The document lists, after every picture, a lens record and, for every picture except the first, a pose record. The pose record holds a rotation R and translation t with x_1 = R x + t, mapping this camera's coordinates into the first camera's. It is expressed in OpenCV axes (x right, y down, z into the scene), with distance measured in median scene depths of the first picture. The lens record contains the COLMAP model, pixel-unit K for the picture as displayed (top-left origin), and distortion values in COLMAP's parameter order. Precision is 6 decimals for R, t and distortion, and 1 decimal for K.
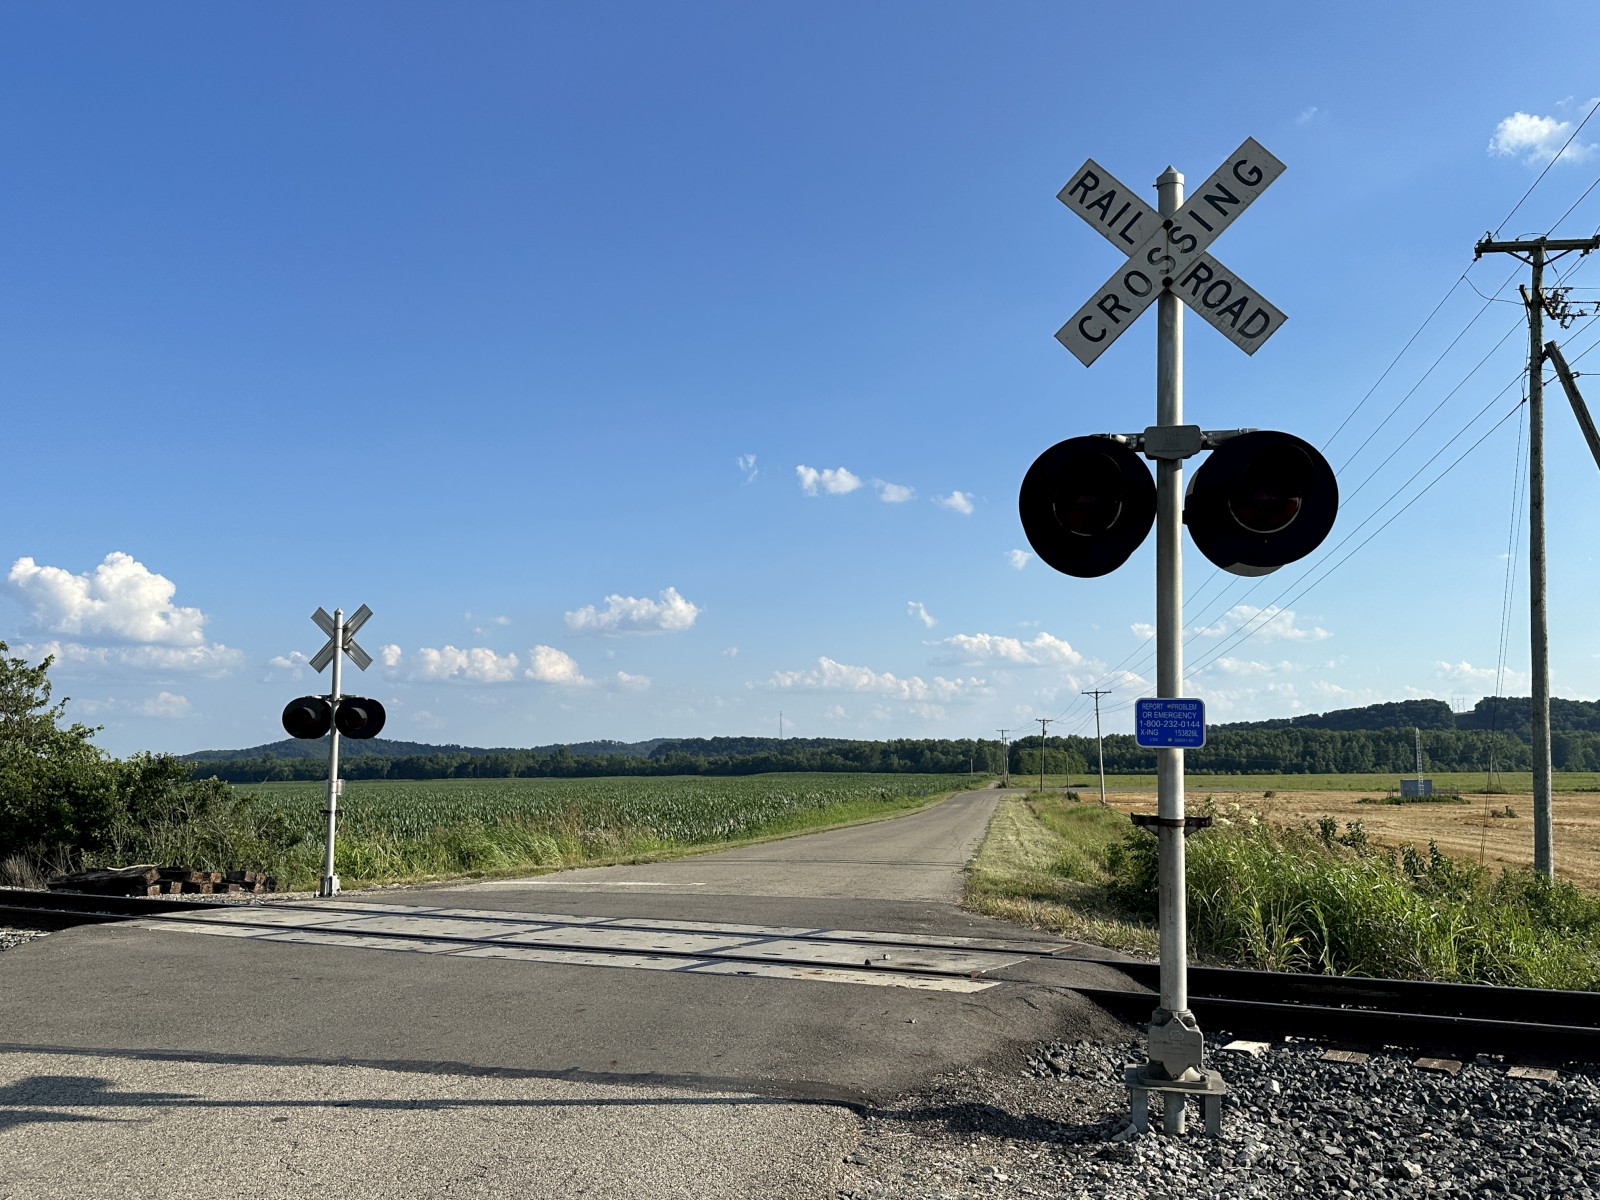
lens RADIAL K [[1341.5, 0, 799.5], [0, 1341.5, 612.2], [0, 0, 1]] dist [0.115854, -0.190710]
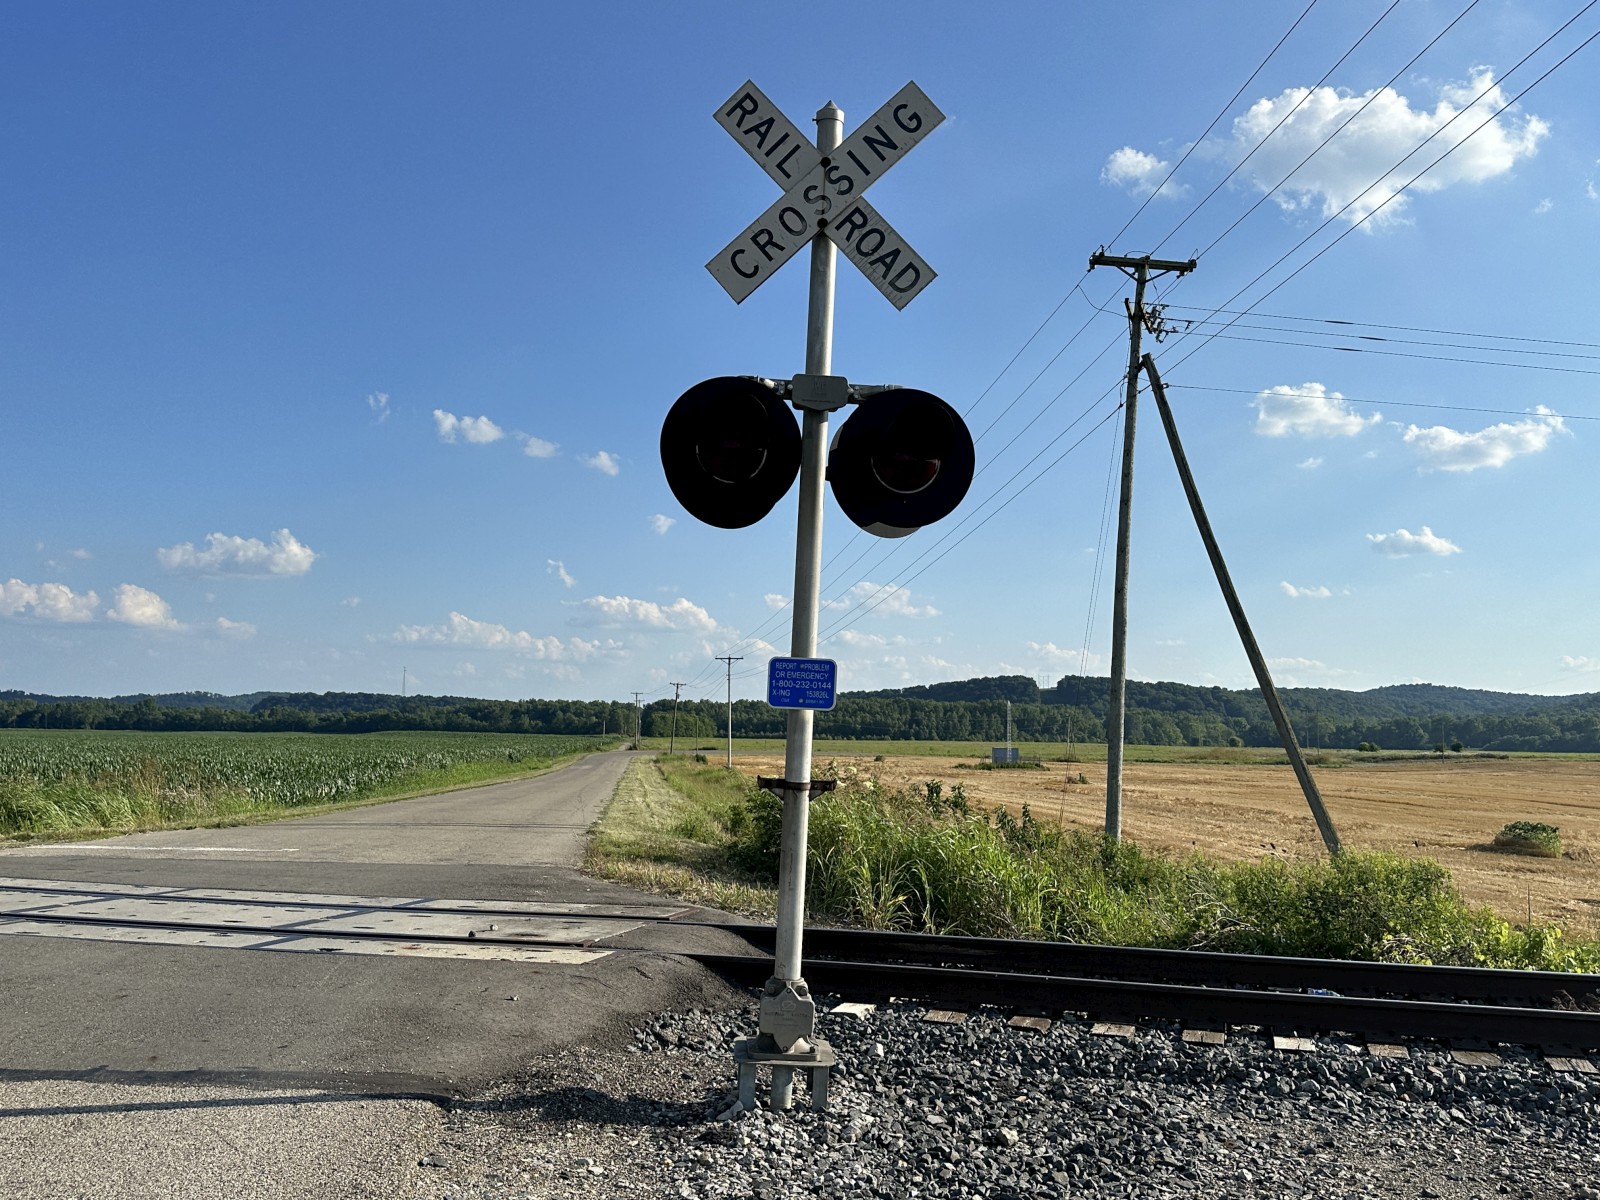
lens RADIAL K [[1341.5, 0, 803.2], [0, 1341.5, 610.6], [0, 0, 1]] dist [0.115854, -0.190710]
pose [[0.962699, 0.047030, 0.266454, 0.014915], [-0.054103, 0.998349, 0.019265, 0.009876], [-0.265109, -0.032963, 0.963655, 0.067456]]
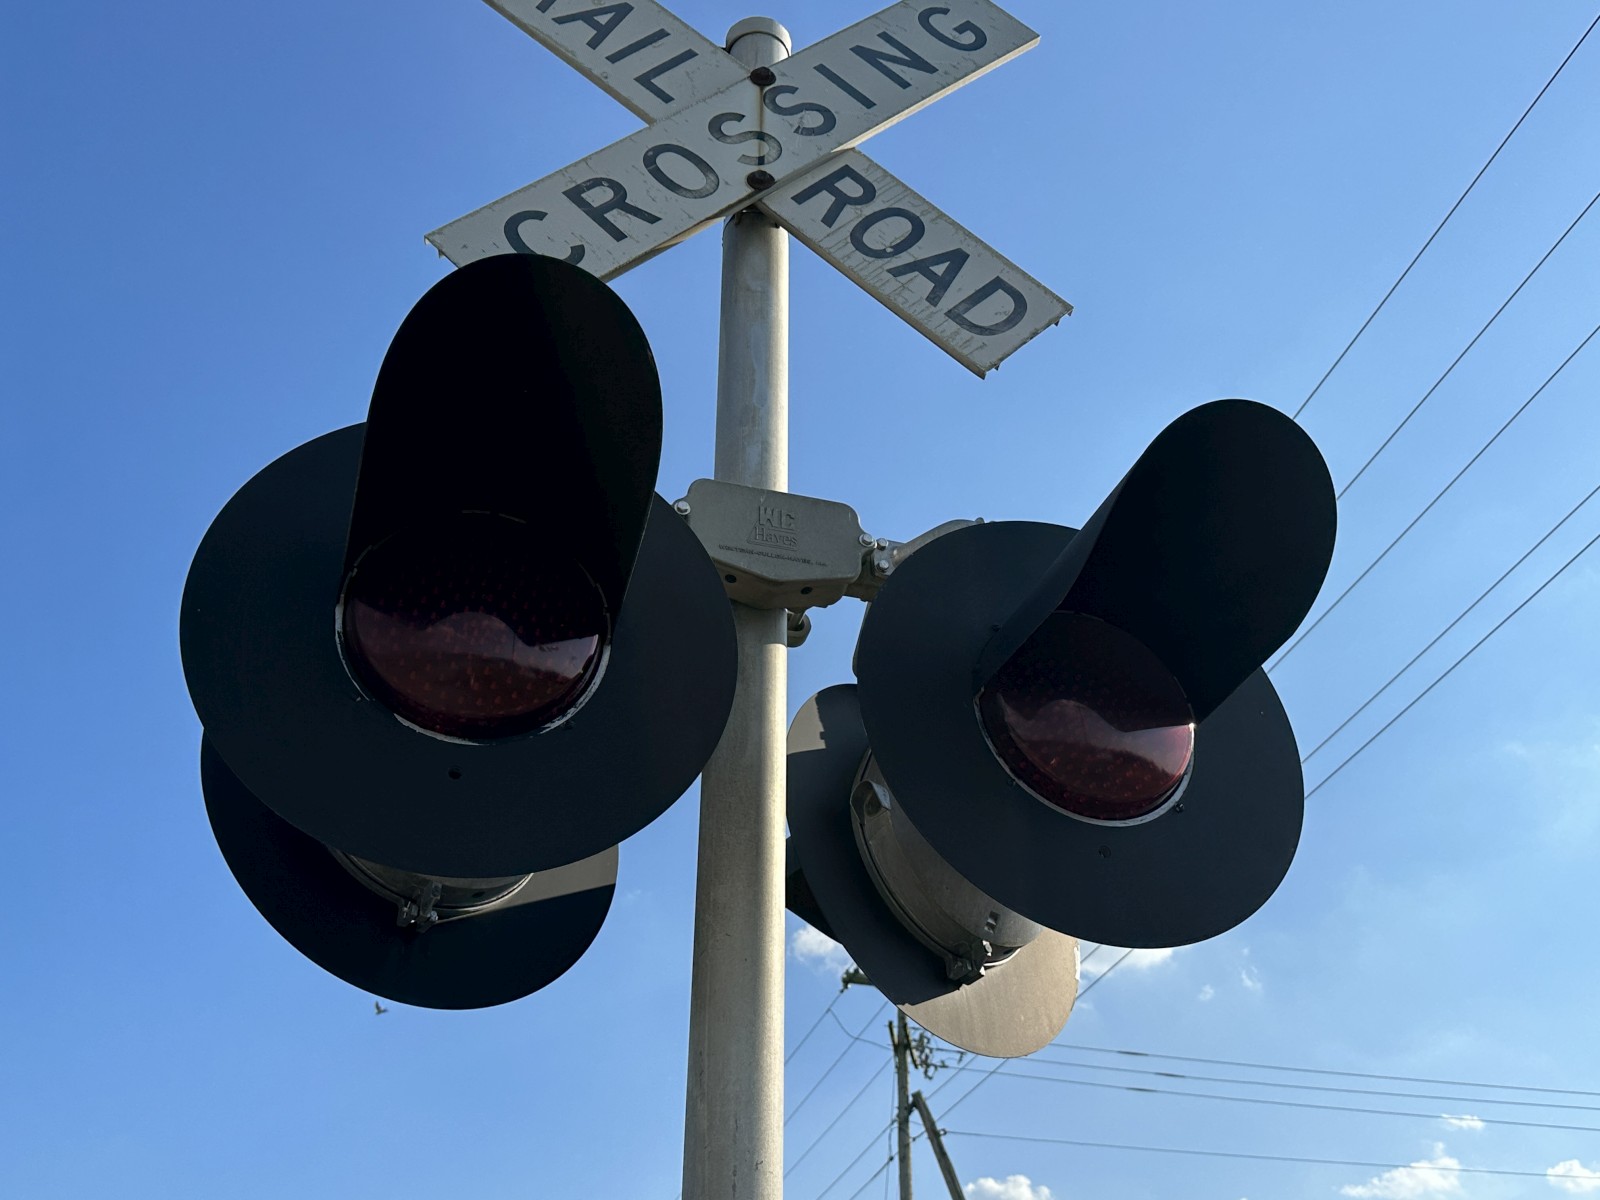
lens RADIAL K [[1427.9, 0, 794.0], [0, 1427.9, 610.0], [0, 0, 1]] dist [0.043521, -0.002927]
pose [[0.891116, 0.240754, 0.384643, 0.140538], [-0.014579, 0.862401, -0.506015, 0.041172], [-0.453542, 0.445311, 0.772009, 0.660985]]
